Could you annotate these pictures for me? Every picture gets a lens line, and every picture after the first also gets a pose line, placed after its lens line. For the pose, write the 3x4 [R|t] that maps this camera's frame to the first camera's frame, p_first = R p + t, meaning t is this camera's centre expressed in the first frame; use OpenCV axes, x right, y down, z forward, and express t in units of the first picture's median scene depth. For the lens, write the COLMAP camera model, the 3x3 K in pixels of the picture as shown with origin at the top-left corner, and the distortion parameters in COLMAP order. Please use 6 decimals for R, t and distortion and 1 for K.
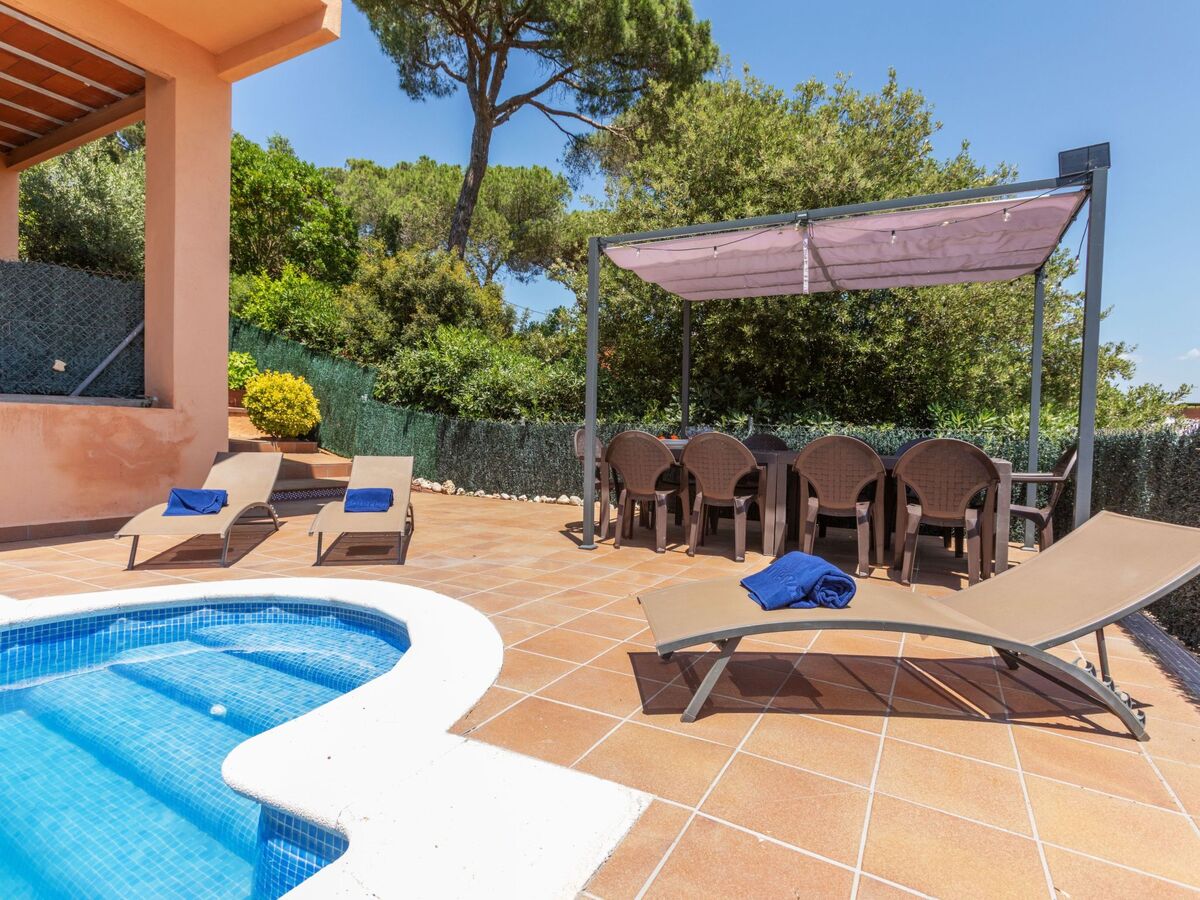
lens RADIAL K [[617.6, 0, 596.1], [0, 617.6, 453.4], [0, 0, 1]] dist [-0.012253, 0.006618]
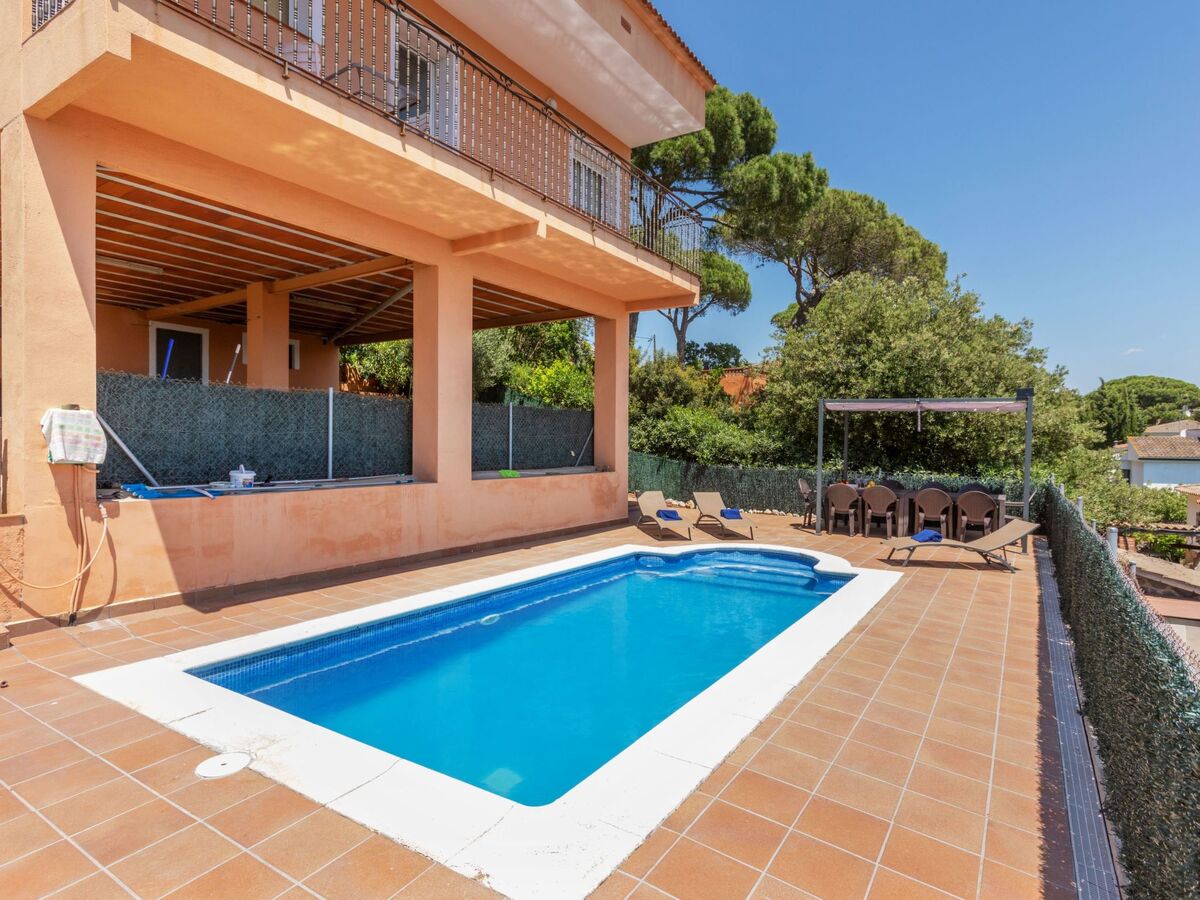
lens RADIAL K [[668.1, 0, 594.3], [0, 668.1, 452.6], [0, 0, 1]] dist [-0.000319, 0.000904]
pose [[0.997728, -0.006006, -0.067107, -0.414794], [0.005733, 0.999975, -0.004247, -0.088778], [0.067131, 0.003853, 0.997737, -0.936473]]
